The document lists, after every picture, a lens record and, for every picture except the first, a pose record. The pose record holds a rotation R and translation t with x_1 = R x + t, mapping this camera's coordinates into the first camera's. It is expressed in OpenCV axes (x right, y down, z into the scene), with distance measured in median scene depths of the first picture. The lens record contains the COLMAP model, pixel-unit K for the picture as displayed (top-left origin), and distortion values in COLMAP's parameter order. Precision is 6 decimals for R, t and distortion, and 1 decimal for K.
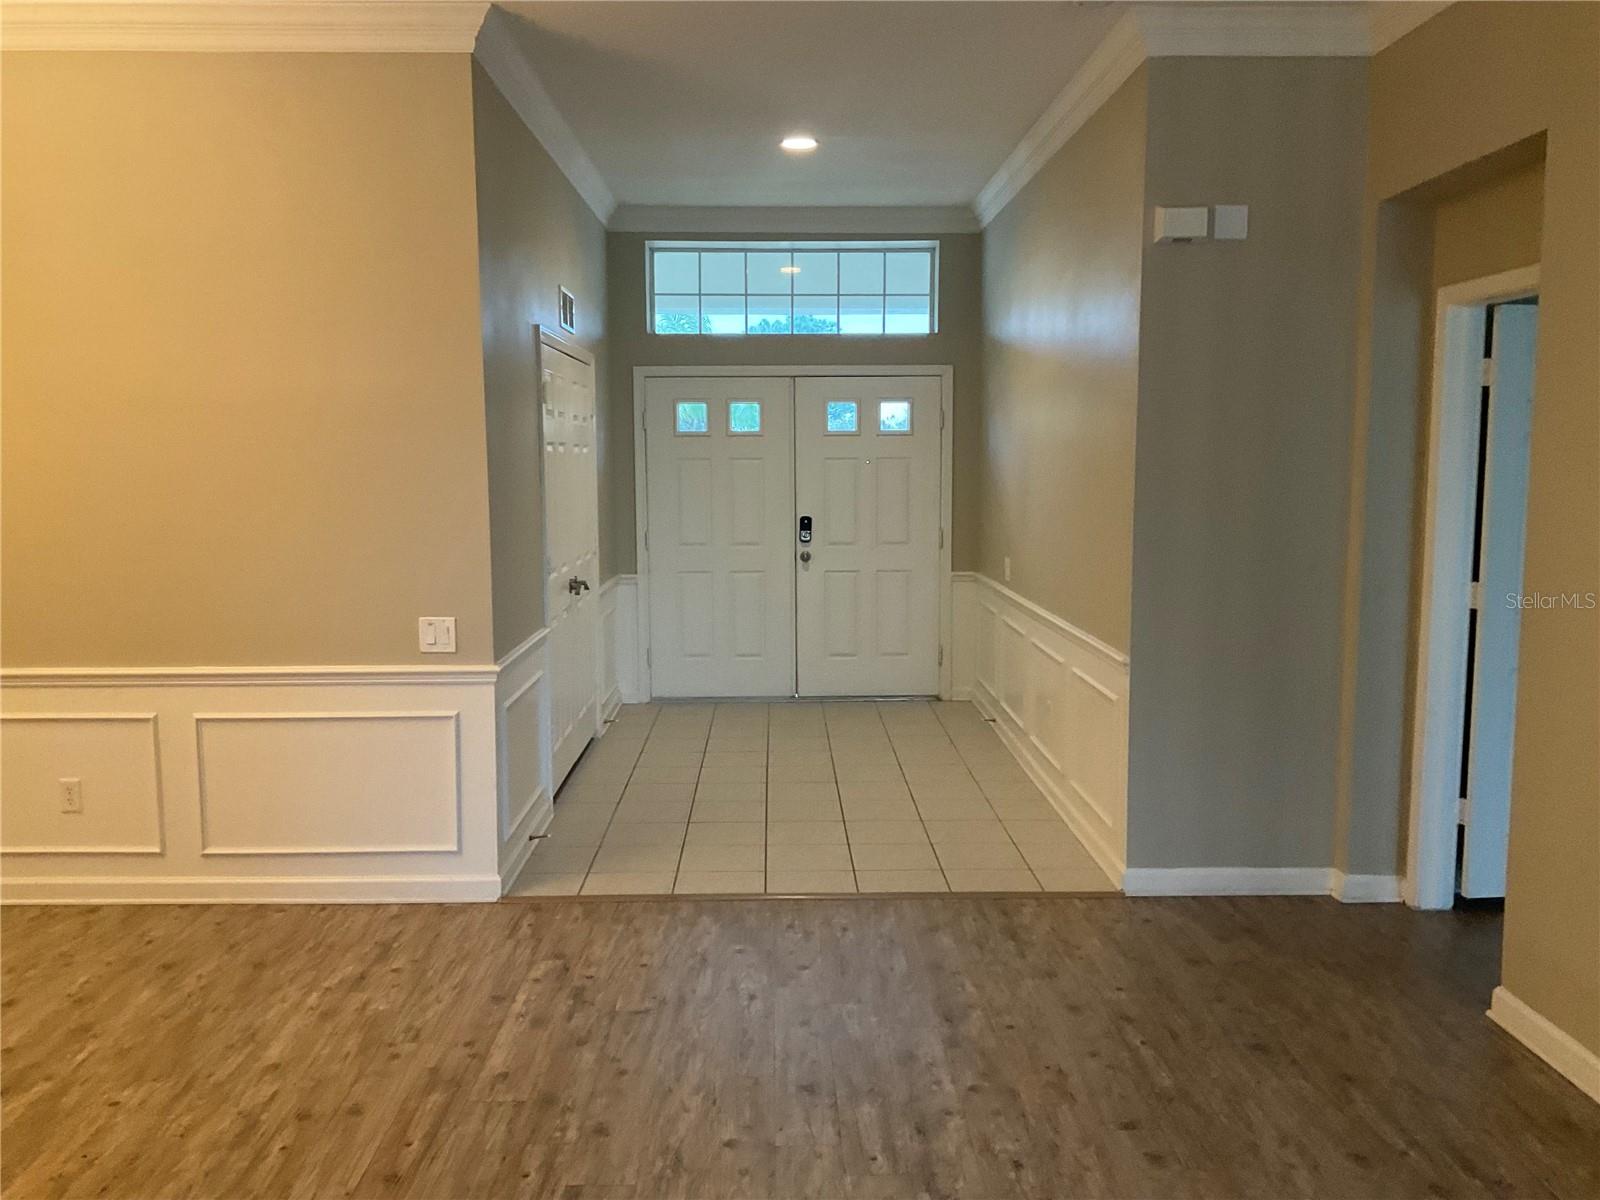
lens RADIAL K [[1314.9, 0, 800.0], [0, 1314.9, 600.0], [0, 0, 1]] dist [0.091269, -0.172723]
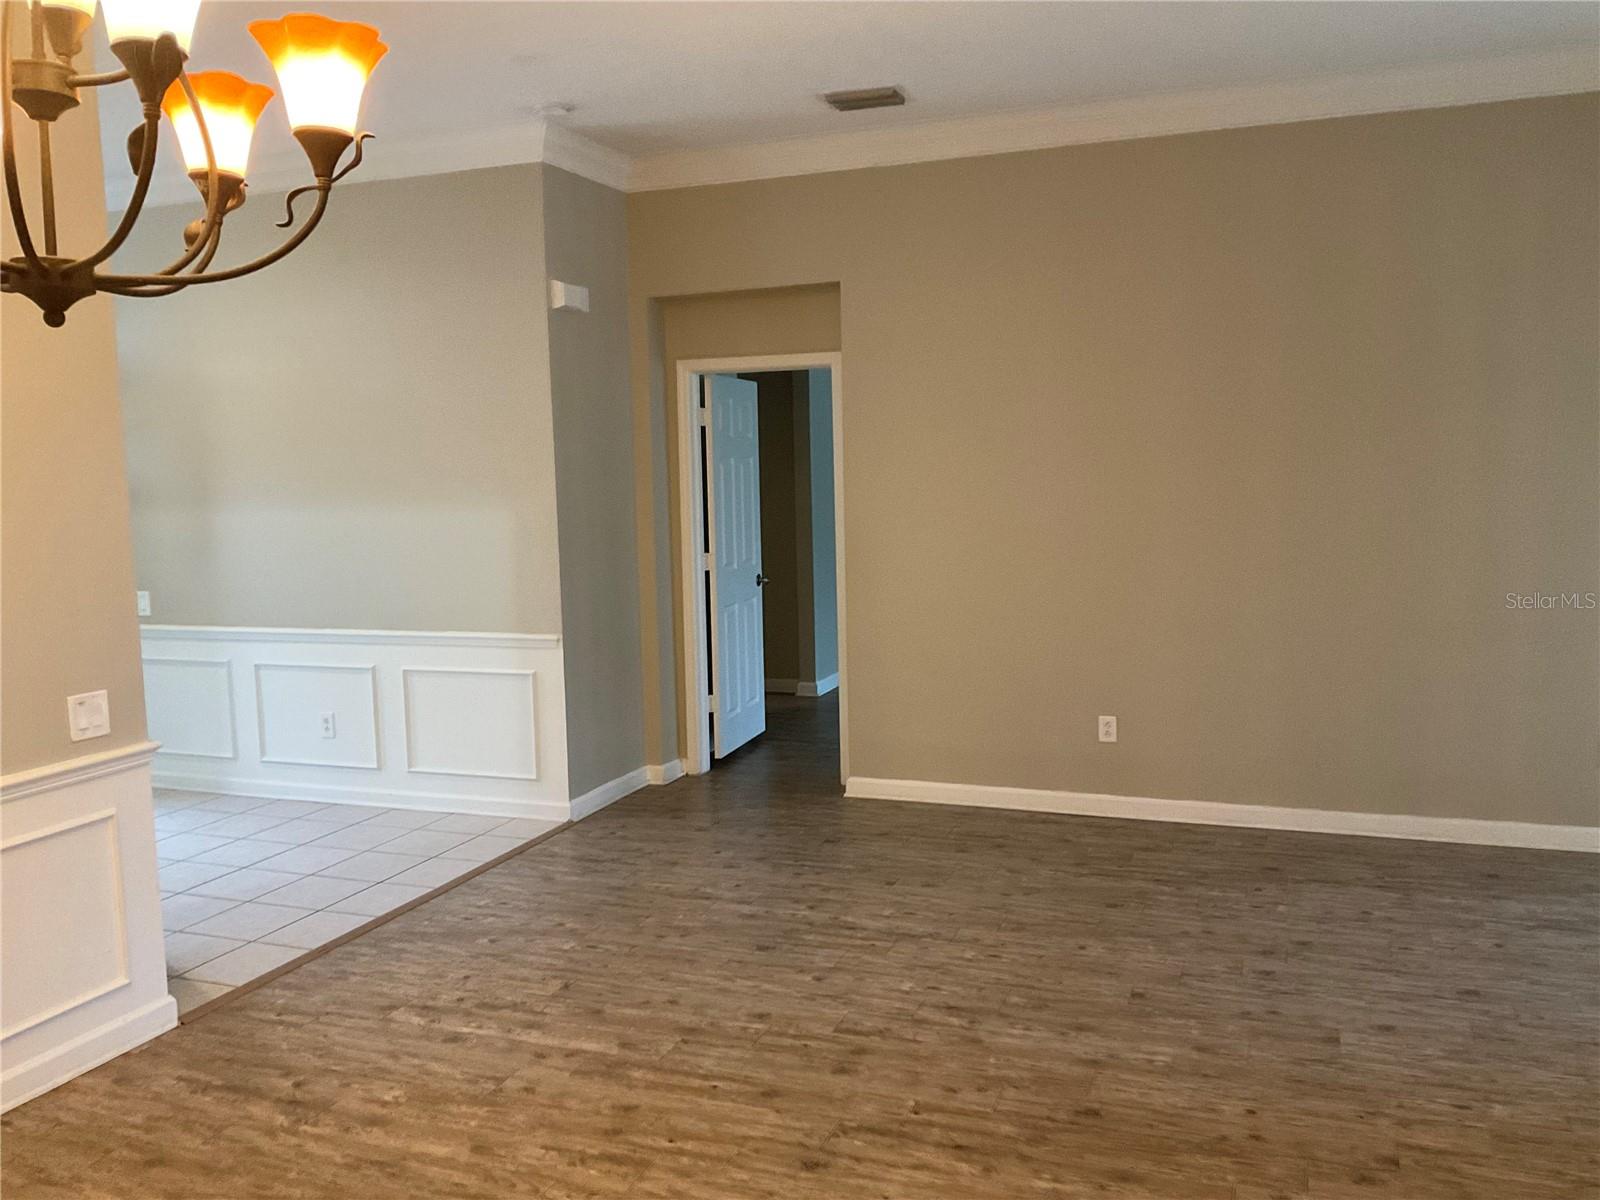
lens RADIAL K [[1306.7, 0, 792.9], [0, 1306.7, 613.7], [0, 0, 1]] dist [0.049294, -0.113068]
pose [[0.371991, -0.110271, 0.921663, -0.853903], [0.125730, 0.989754, 0.067672, -0.034074], [-0.919682, 0.090707, 0.382044, 0.332158]]
